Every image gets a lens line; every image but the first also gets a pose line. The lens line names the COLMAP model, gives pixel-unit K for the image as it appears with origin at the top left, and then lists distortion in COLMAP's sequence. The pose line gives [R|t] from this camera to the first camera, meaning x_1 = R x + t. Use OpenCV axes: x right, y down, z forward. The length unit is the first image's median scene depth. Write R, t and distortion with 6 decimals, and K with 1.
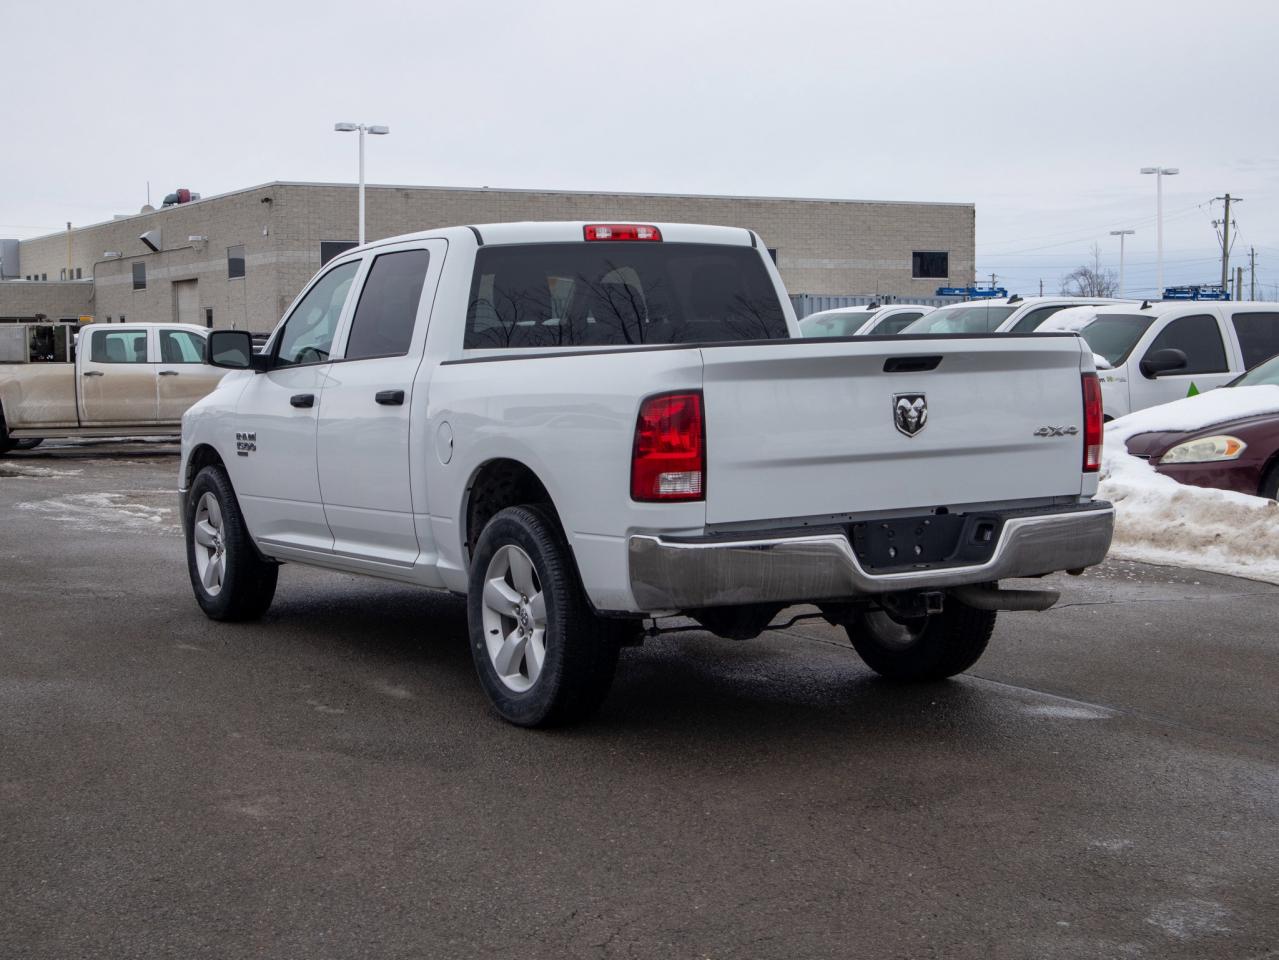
lens RADIAL K [[1994.4, 0, 630.2], [0, 1994.4, 474.7], [0, 0, 1]] dist [-0.011002, 0.000000]
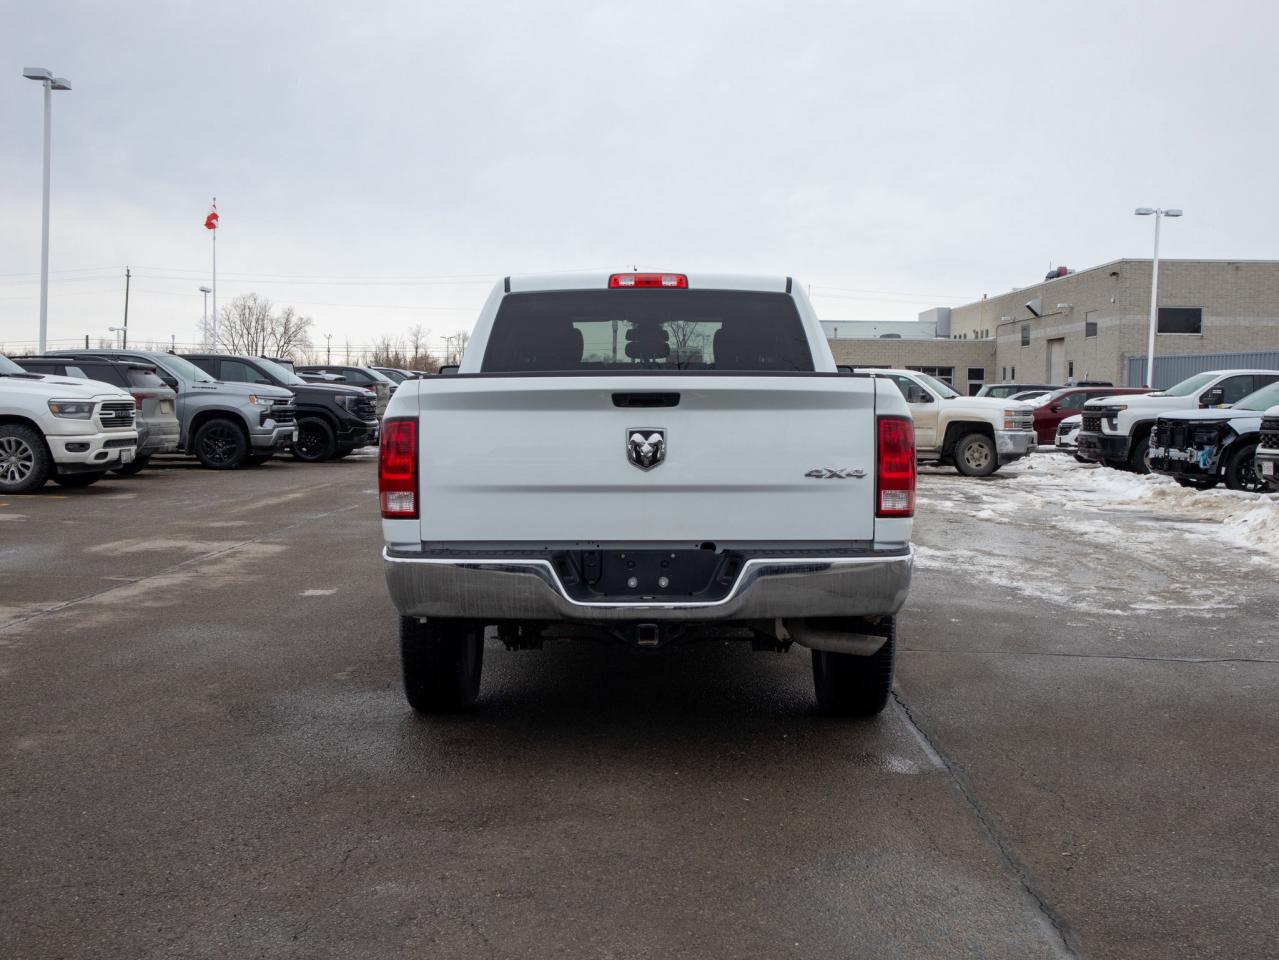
lens RADIAL K [[1557.8, 0, 639.8], [0, 1557.8, 481.0], [0, 0, 1]] dist [-0.009127, 0.000000]
pose [[0.867499, 0.050408, -0.494878, 0.444116], [-0.053864, 0.998522, 0.007288, -0.016227], [0.494514, 0.020334, 0.868932, 0.251897]]
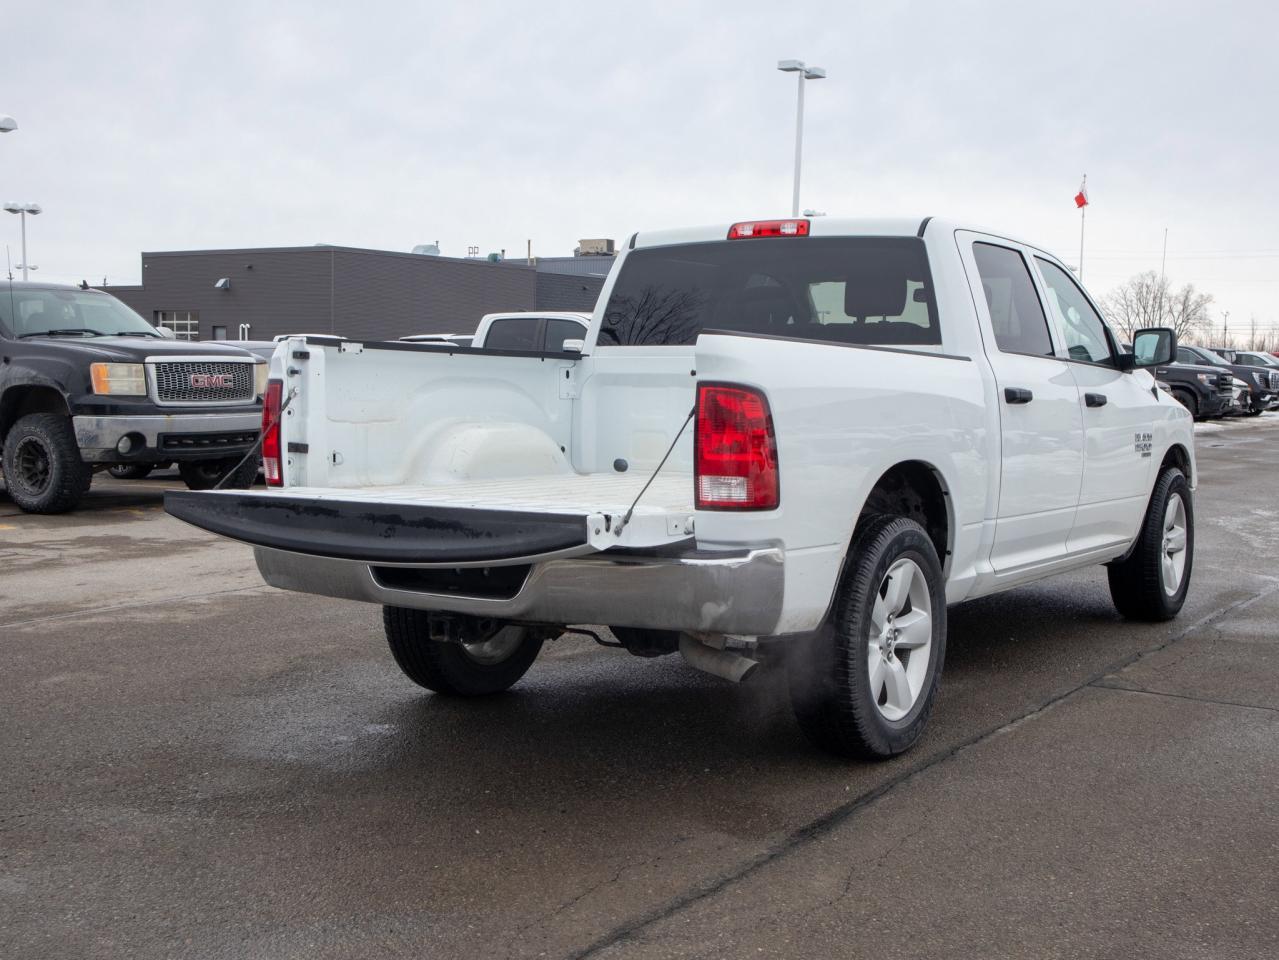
lens RADIAL K [[1557.8, 0, 645.4], [0, 1557.8, 477.6], [0, 0, 1]] dist [-0.009127, 0.000000]
pose [[0.472013, 0.084346, -0.877548, 0.662003], [-0.075601, 0.995619, 0.055030, -0.040059], [0.878344, 0.040368, 0.476321, 0.614974]]
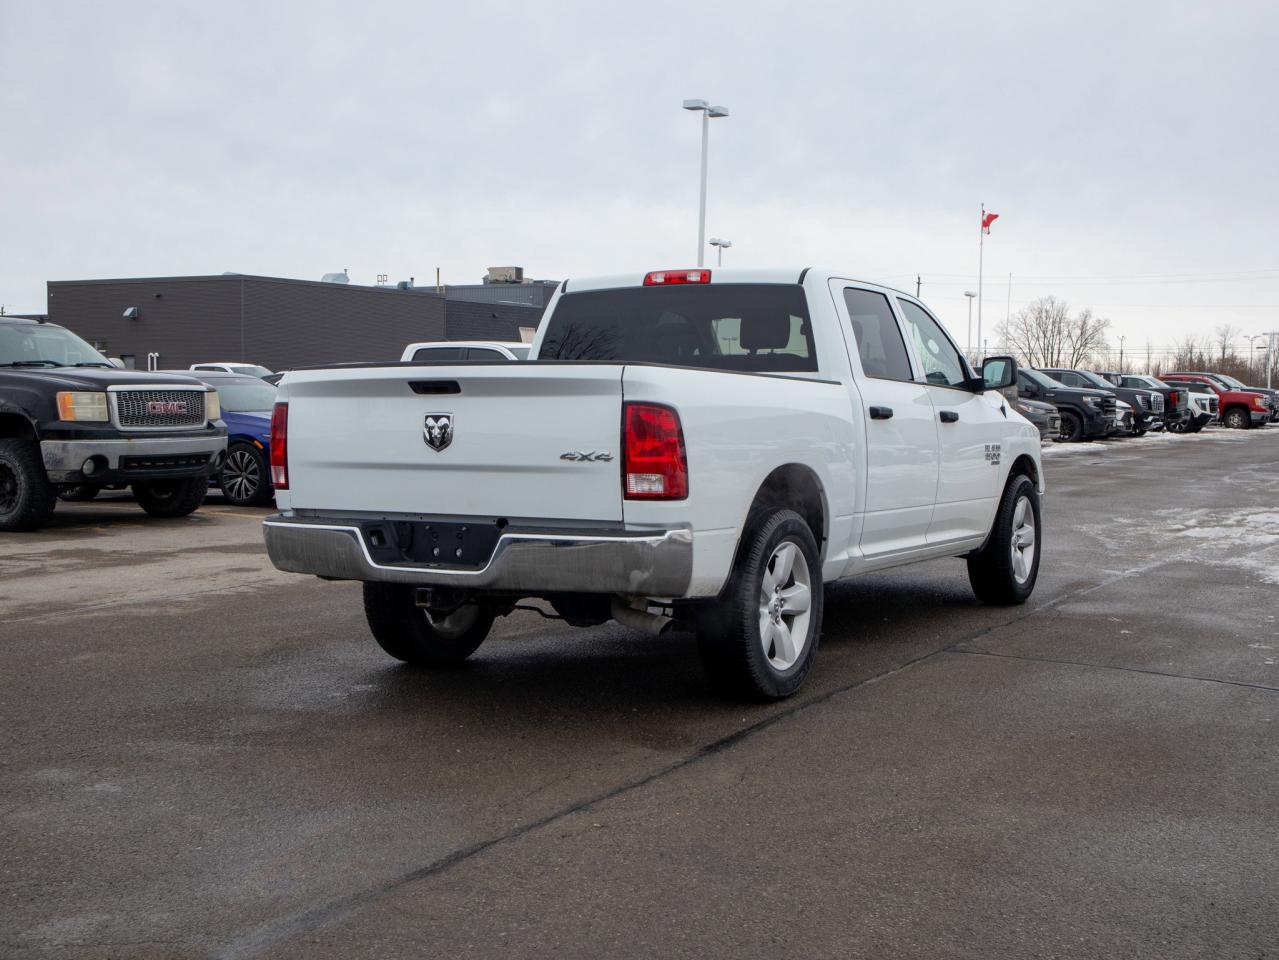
lens RADIAL K [[1557.8, 0, 641.8], [0, 1557.8, 485.6], [0, 0, 1]] dist [-0.009127, 0.000000]
pose [[0.521121, 0.069405, -0.850656, 0.798333], [-0.068543, 0.996872, 0.039345, -0.035316], [0.850726, 0.037803, 0.524249, 0.526284]]
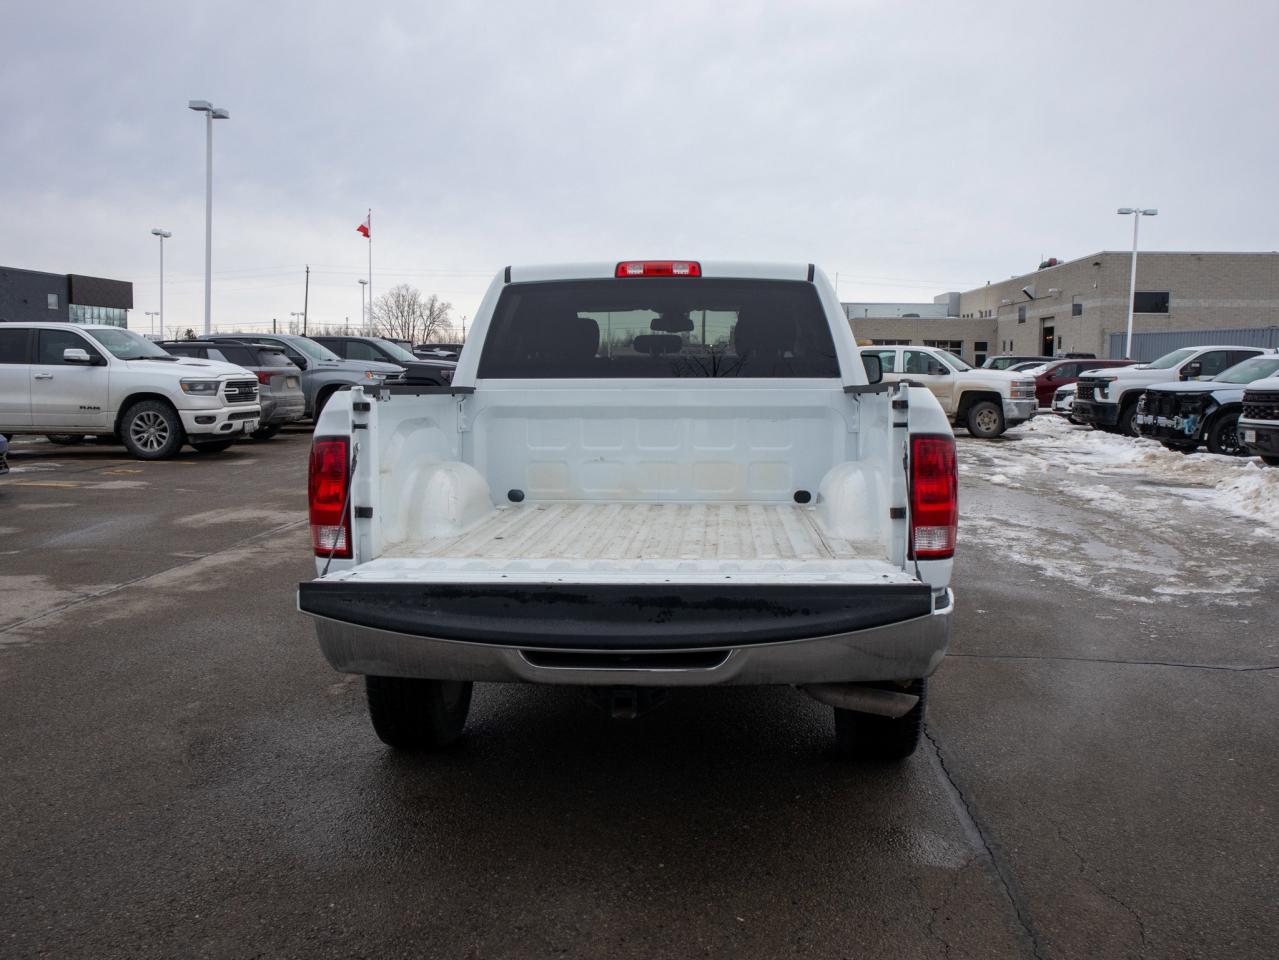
lens RADIAL K [[1228.5, 0, 635.8], [0, 1228.5, 485.6], [0, 0, 1]] dist [-0.051185, 0.000000]
pose [[0.836368, 0.074032, -0.543147, 0.351914], [-0.052612, 0.997105, 0.054892, -0.045391], [0.545638, -0.017334, 0.837841, 0.476283]]
